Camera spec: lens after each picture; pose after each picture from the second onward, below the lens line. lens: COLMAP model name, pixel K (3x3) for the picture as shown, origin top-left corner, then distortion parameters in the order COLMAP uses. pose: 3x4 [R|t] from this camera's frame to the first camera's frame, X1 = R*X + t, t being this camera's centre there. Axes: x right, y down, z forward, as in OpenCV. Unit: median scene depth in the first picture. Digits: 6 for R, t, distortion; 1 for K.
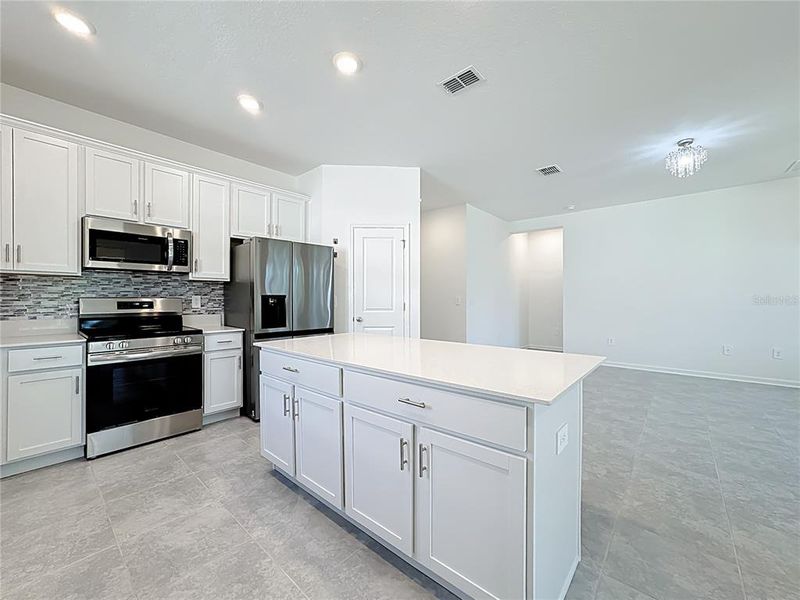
lens RADIAL K [[328.1, 0, 401.2], [0, 328.1, 302.3], [0, 0, 1]] dist [-0.044275, 0.020381]
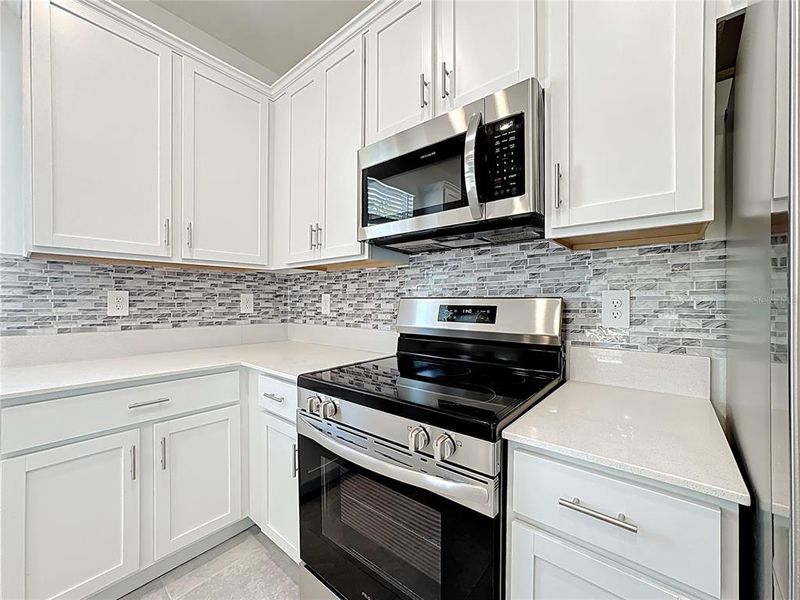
lens RADIAL K [[328.1, 0, 401.2], [0, 328.1, 302.3], [0, 0, 1]] dist [-0.044275, 0.020381]
pose [[0.020570, 0.002513, -0.999785, -0.374001], [-0.015249, 0.999881, 0.002199, -0.007360], [0.999672, 0.015201, 0.020606, 0.932693]]
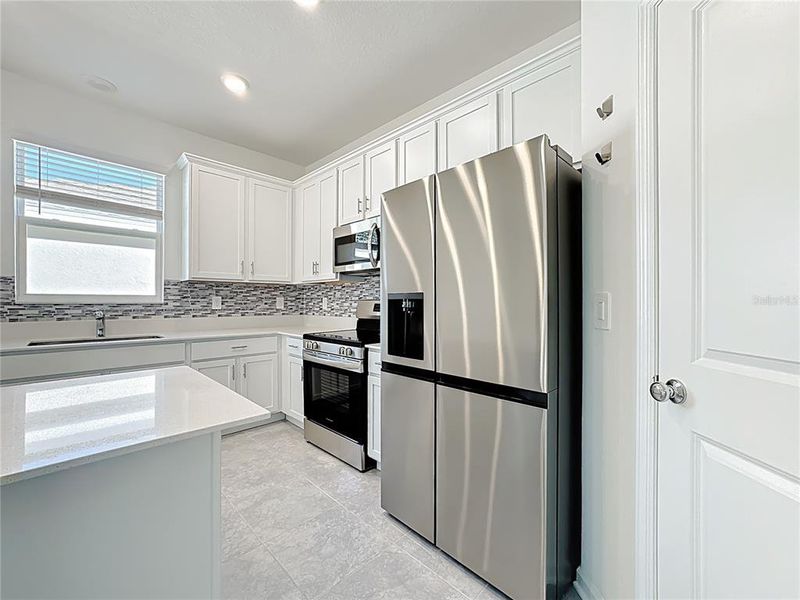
lens RADIAL K [[328.1, 0, 401.2], [0, 328.1, 302.3], [0, 0, 1]] dist [-0.044275, 0.020381]
pose [[-0.055707, 0.000267, -0.998447, 0.141438], [-0.014877, 0.999889, 0.001097, -0.009353], [0.998336, 0.014915, -0.055697, 1.147089]]
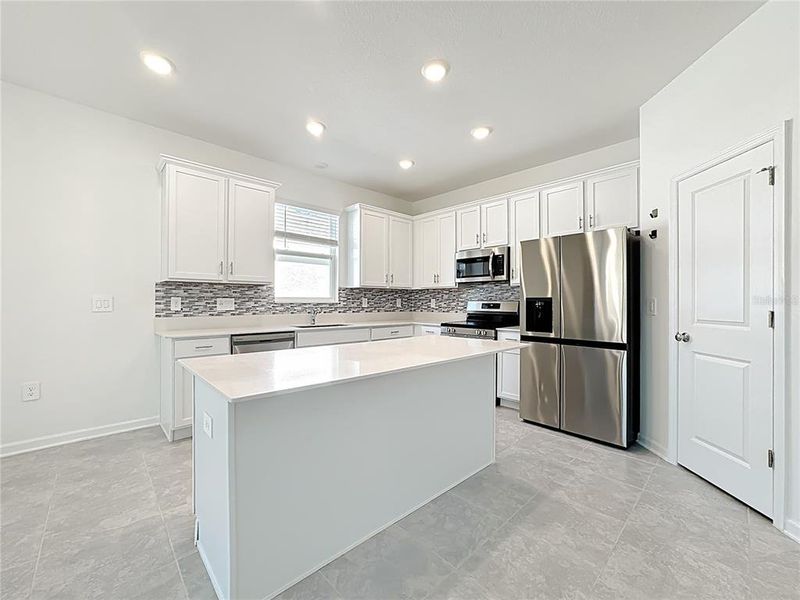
lens RADIAL K [[328.1, 0, 401.2], [0, 328.1, 302.3], [0, 0, 1]] dist [-0.044275, 0.020381]
pose [[-0.095552, 0.000326, -0.995424, 0.668788], [-0.015188, 0.999883, 0.001785, -0.003982], [0.995309, 0.015289, -0.095536, 0.774137]]
